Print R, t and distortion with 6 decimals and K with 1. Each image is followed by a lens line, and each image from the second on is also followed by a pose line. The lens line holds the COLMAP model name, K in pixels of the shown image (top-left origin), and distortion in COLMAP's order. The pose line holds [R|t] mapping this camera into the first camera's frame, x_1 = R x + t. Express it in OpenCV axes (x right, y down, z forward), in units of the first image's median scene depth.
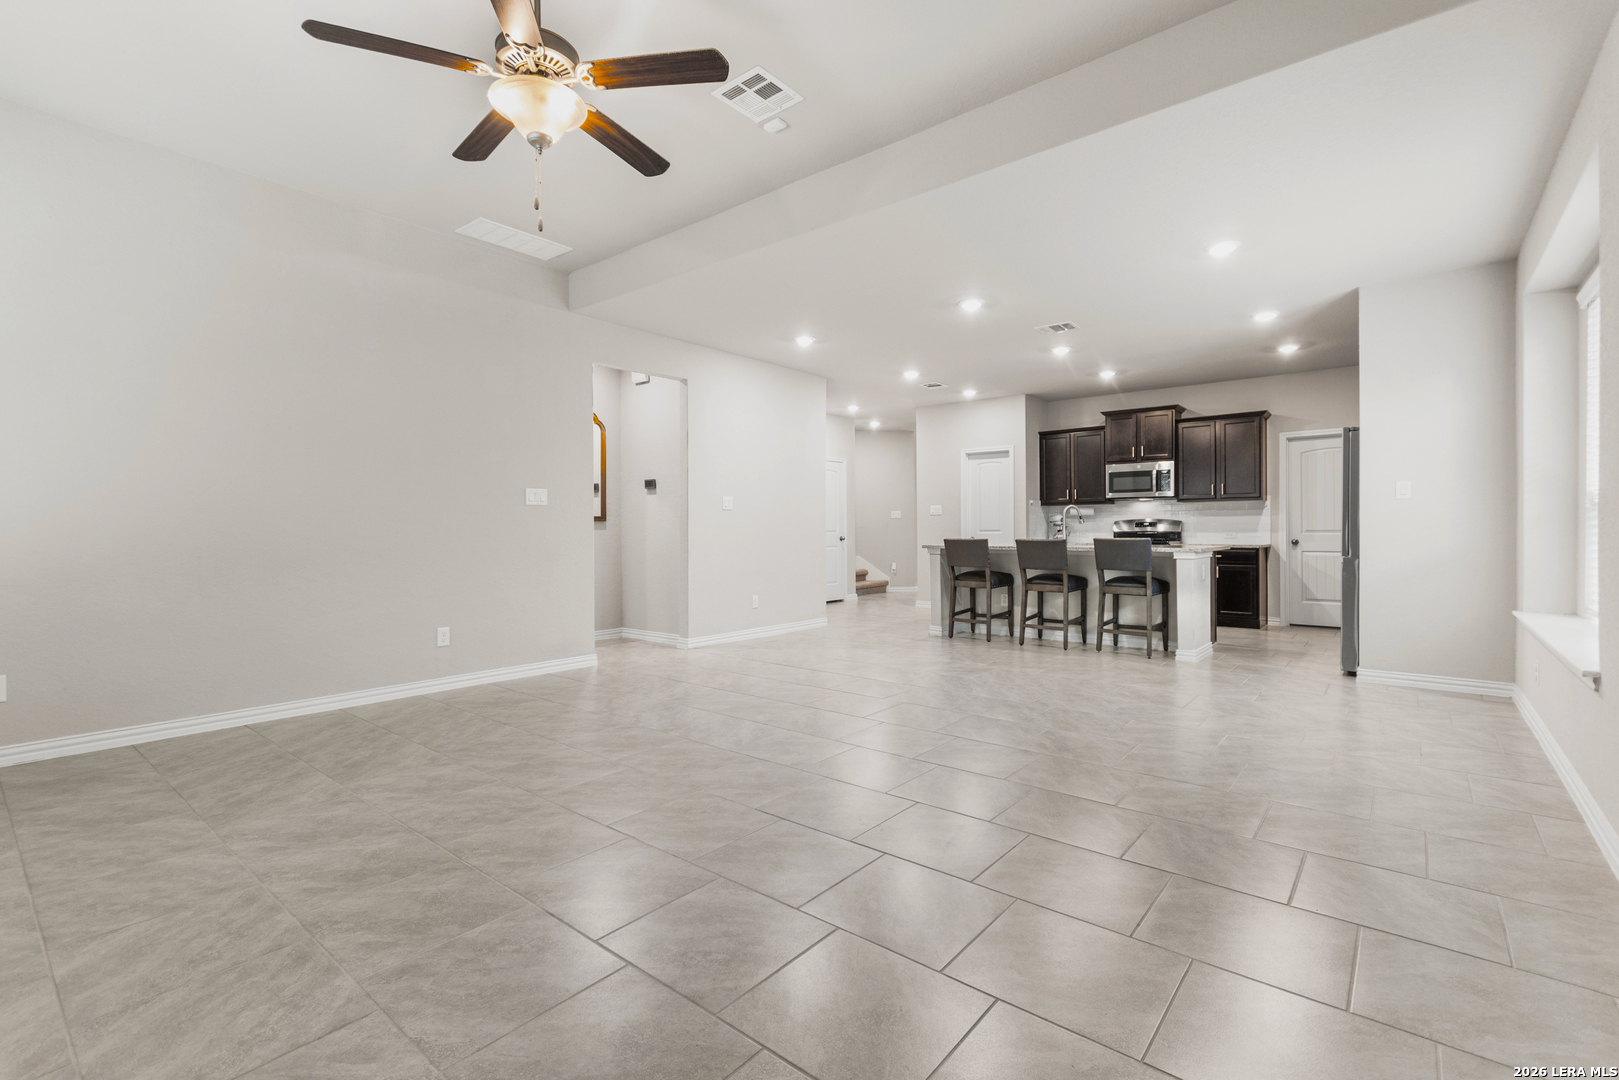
lens RADIAL K [[724.5, 0, 798.8], [0, 724.5, 522.9], [0, 0, 1]] dist [0.008790, -0.002272]
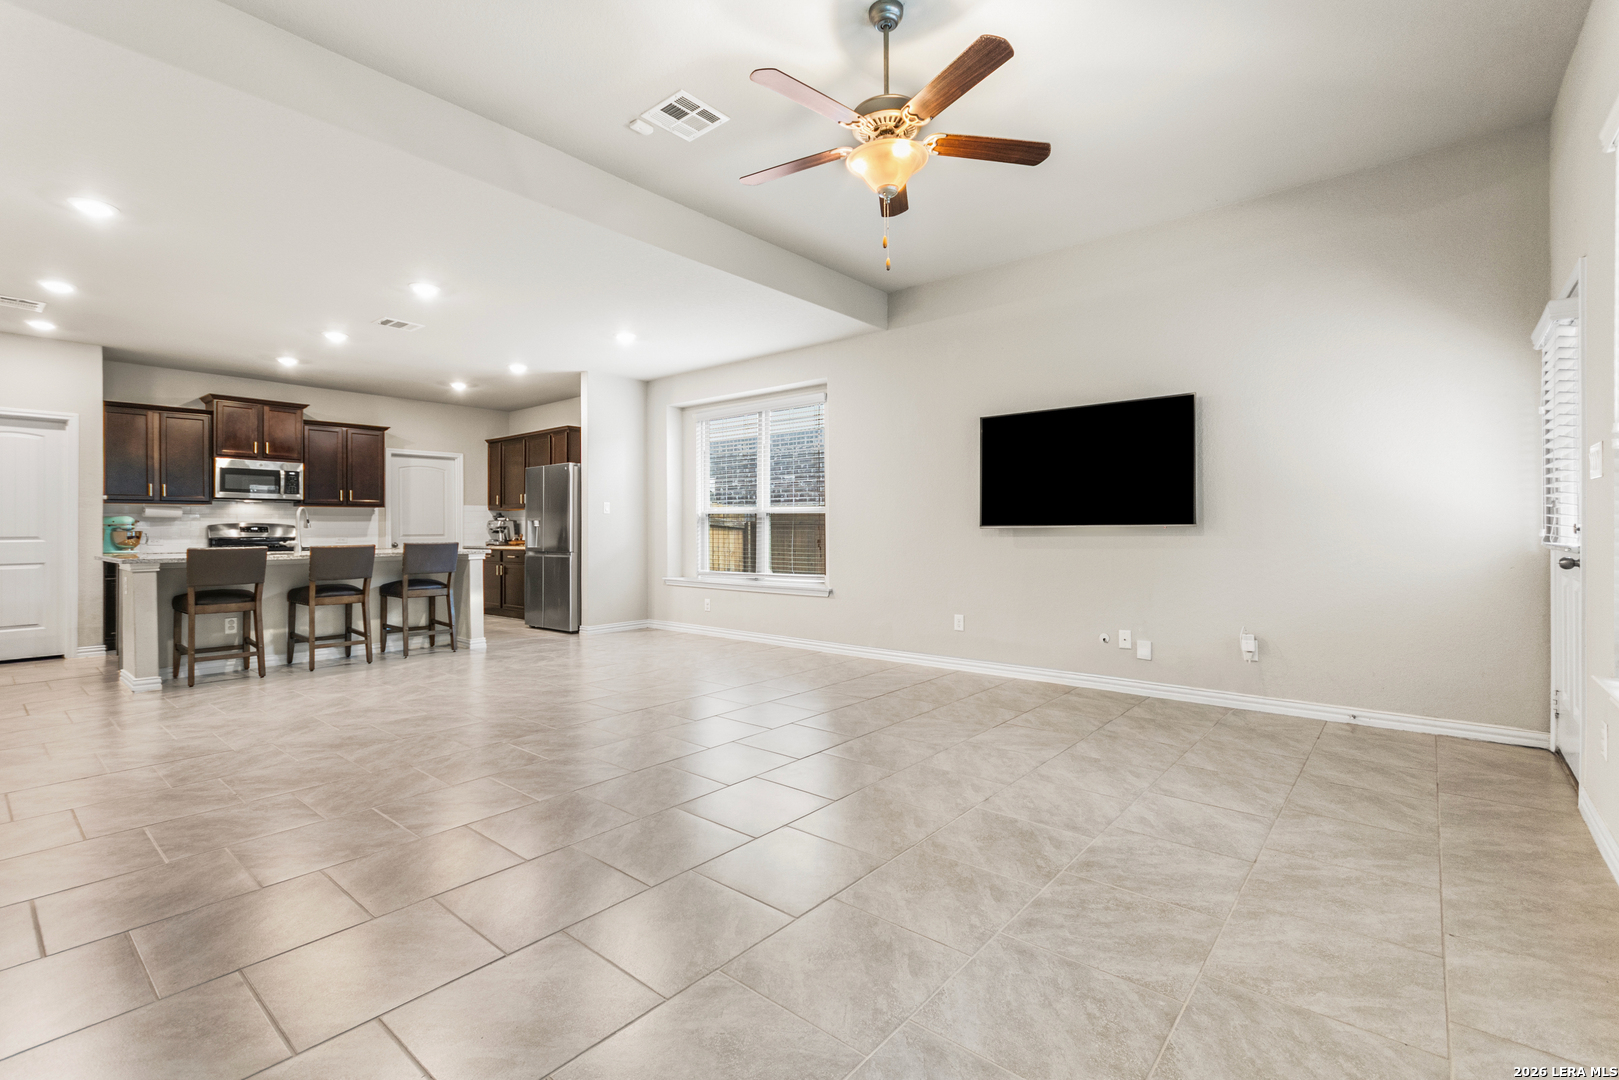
lens RADIAL K [[724.5, 0, 810.2], [0, 724.5, 520.0], [0, 0, 1]] dist [0.008790, -0.002272]
pose [[0.002996, 0.016781, 0.999855, -0.543368], [-0.004303, 0.999850, -0.016768, 0.003500], [-0.999986, -0.004252, 0.003068, 0.409568]]
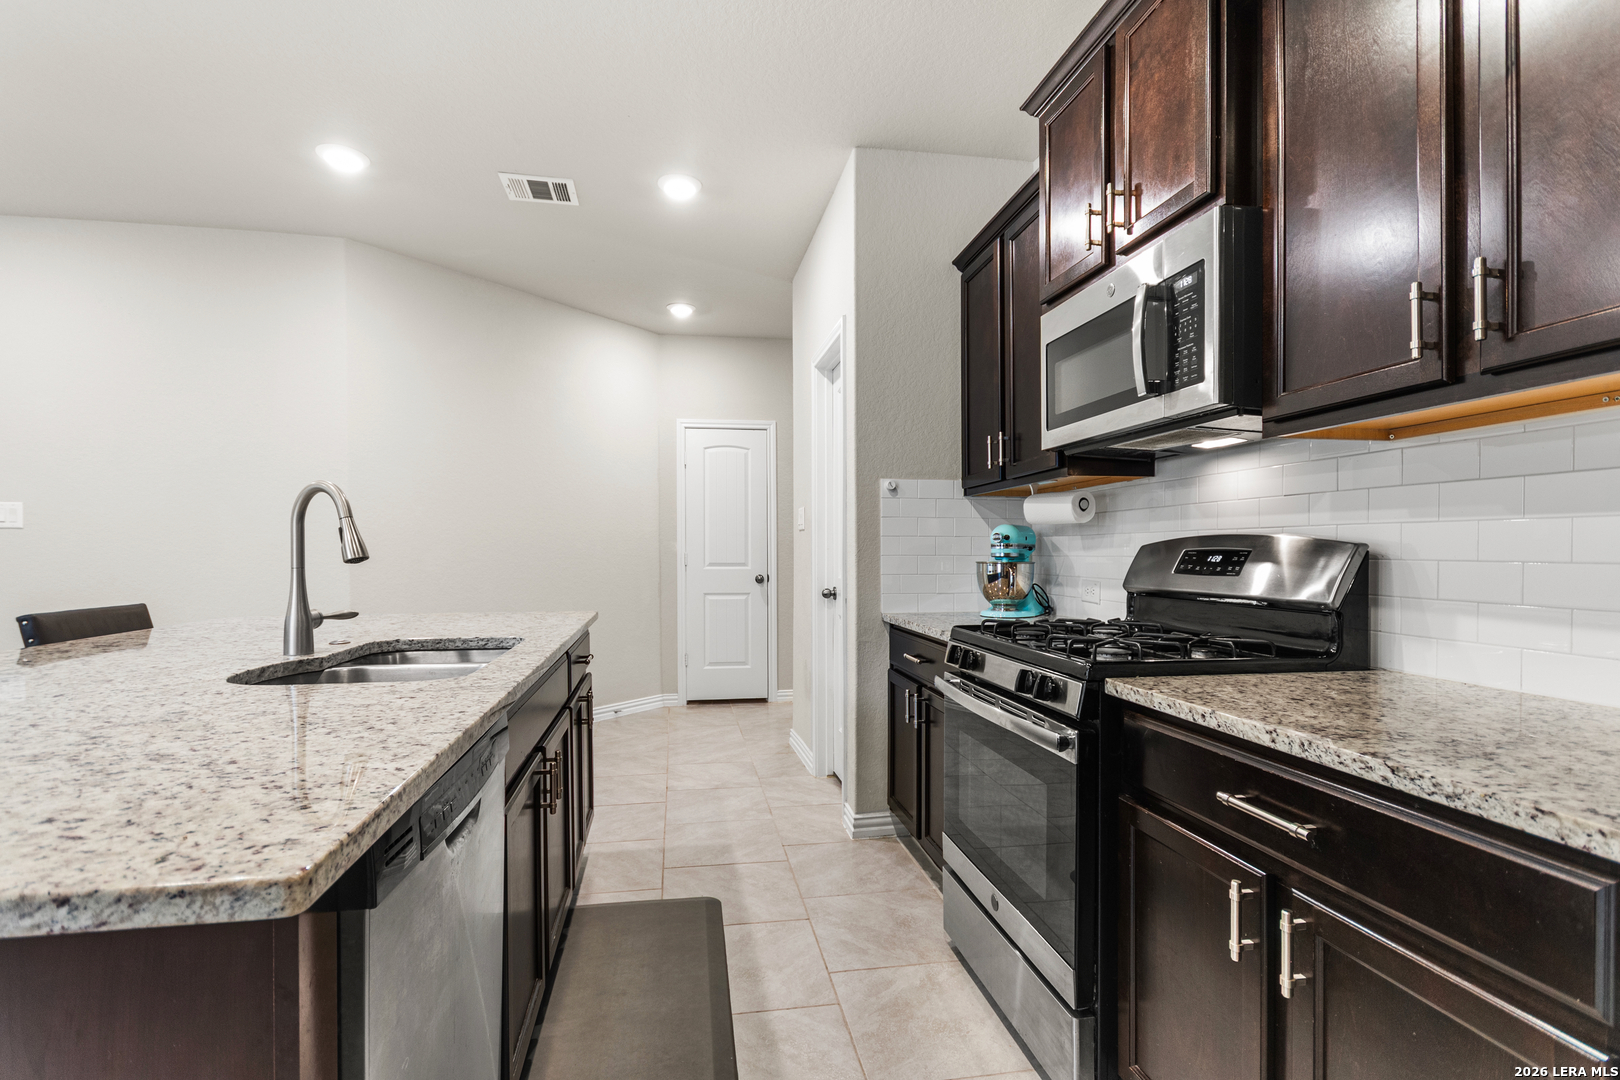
lens RADIAL K [[781.9, 0, 805.9], [0, 781.9, 555.3], [0, 0, 1]] dist [0.011207, -0.004290]
pose [[0.762434, 0.007084, -0.647027, 0.703310], [0.003077, 0.999889, 0.014573, -0.004164], [0.647059, -0.013102, 0.762328, 0.980950]]
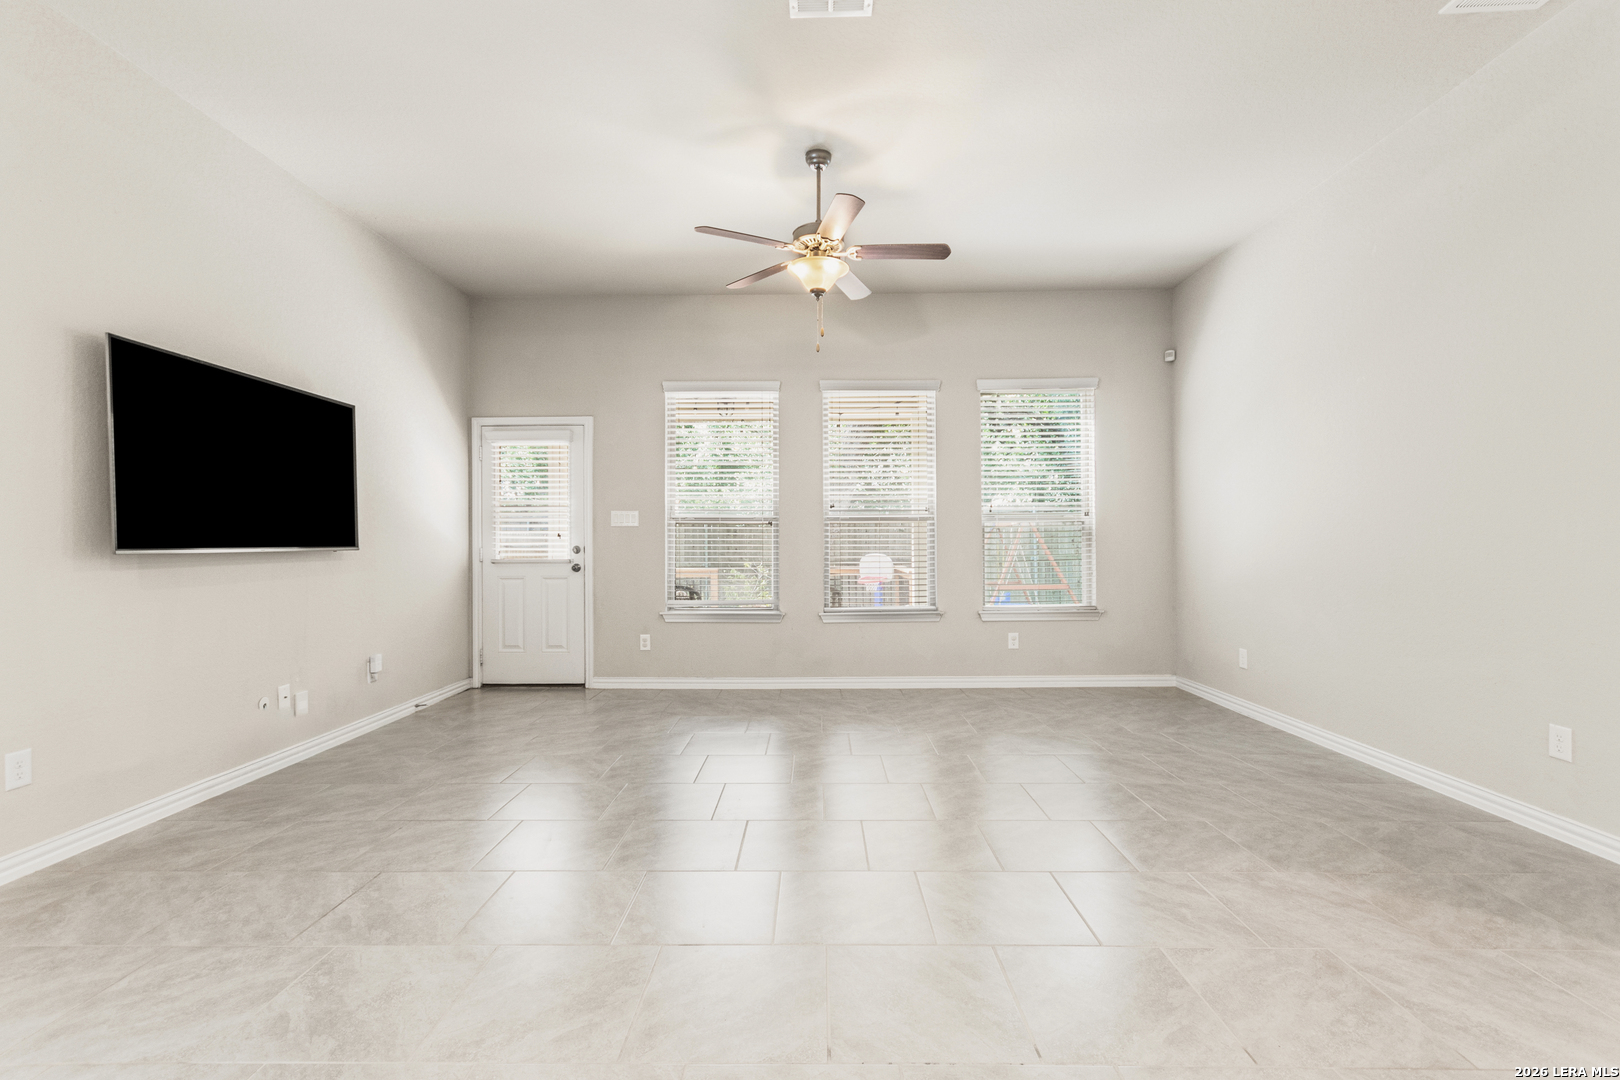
lens RADIAL K [[724.9, 0, 804.1], [0, 724.9, 541.1], [0, 0, 1]] dist [0.008790, -0.002272]
pose [[-0.777334, 0.004758, -0.629071, 0.223179], [0.013937, 0.999856, -0.009659, 0.000555], [0.628934, -0.016275, -0.777288, 0.783617]]
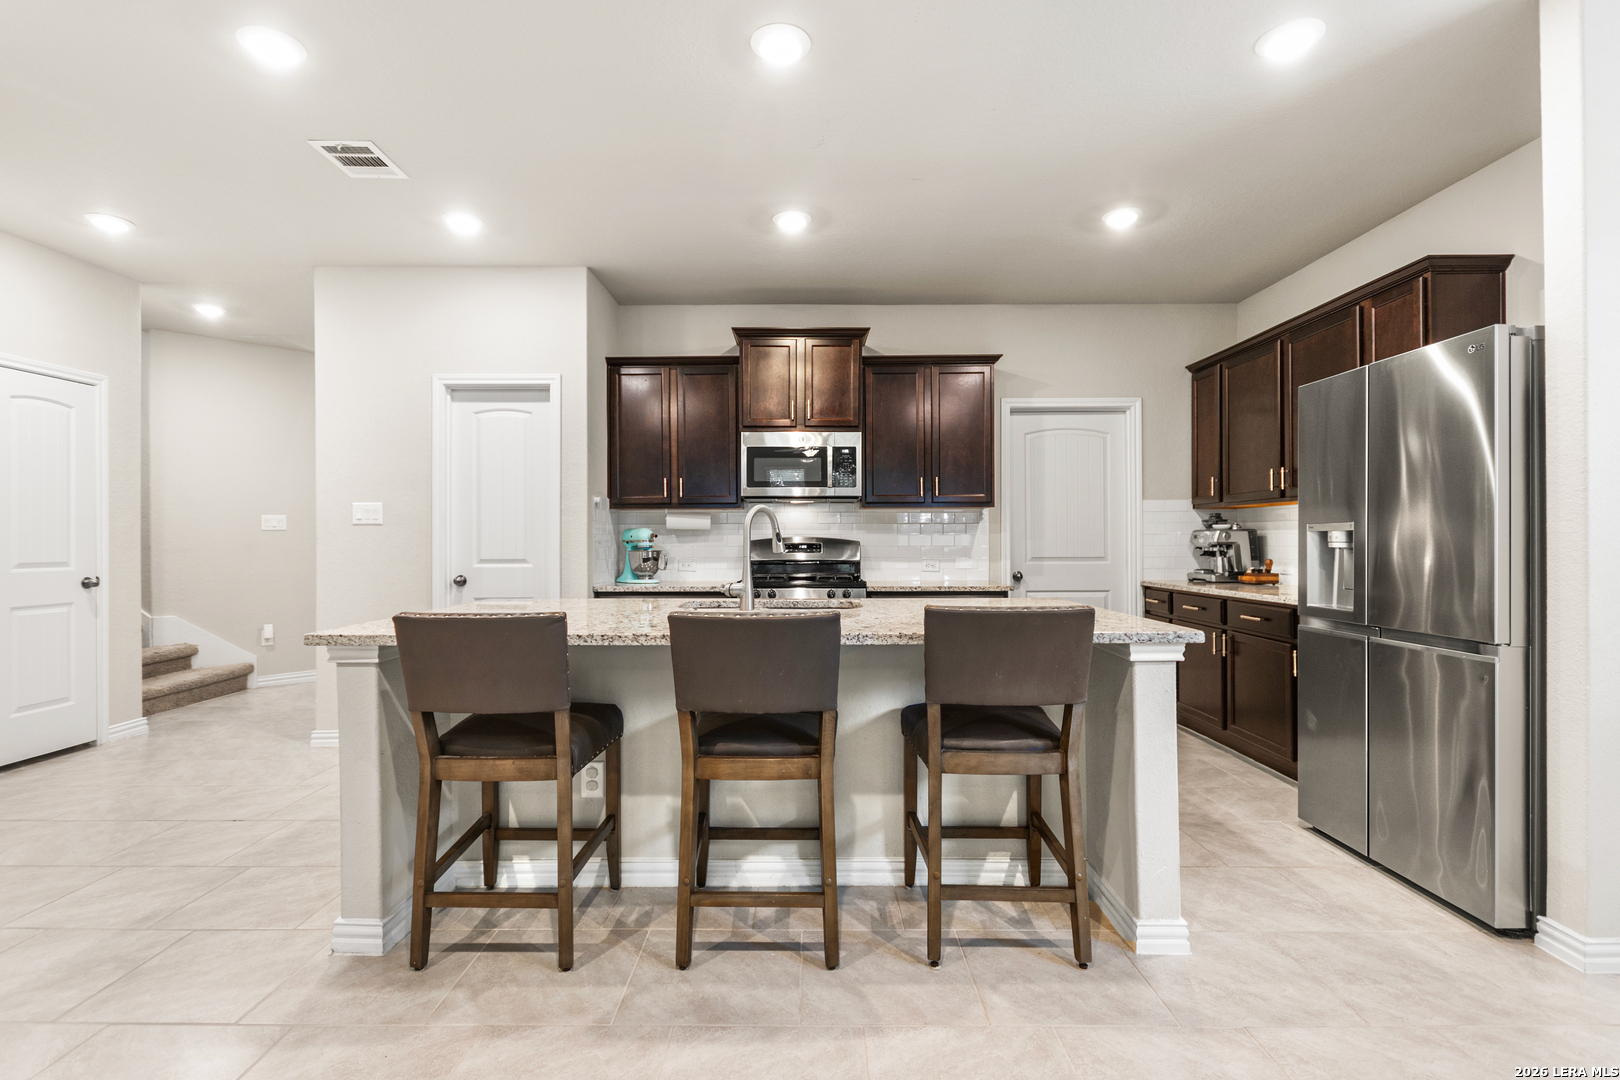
lens RADIAL K [[781.9, 0, 804.4], [0, 781.9, 534.6], [0, 0, 1]] dist [0.011207, -0.004290]
pose [[0.771275, 0.005908, 0.636475, 0.138302], [-0.006509, 0.999978, -0.001394, -0.009017], [-0.636469, -0.003067, 0.771296, 0.714320]]
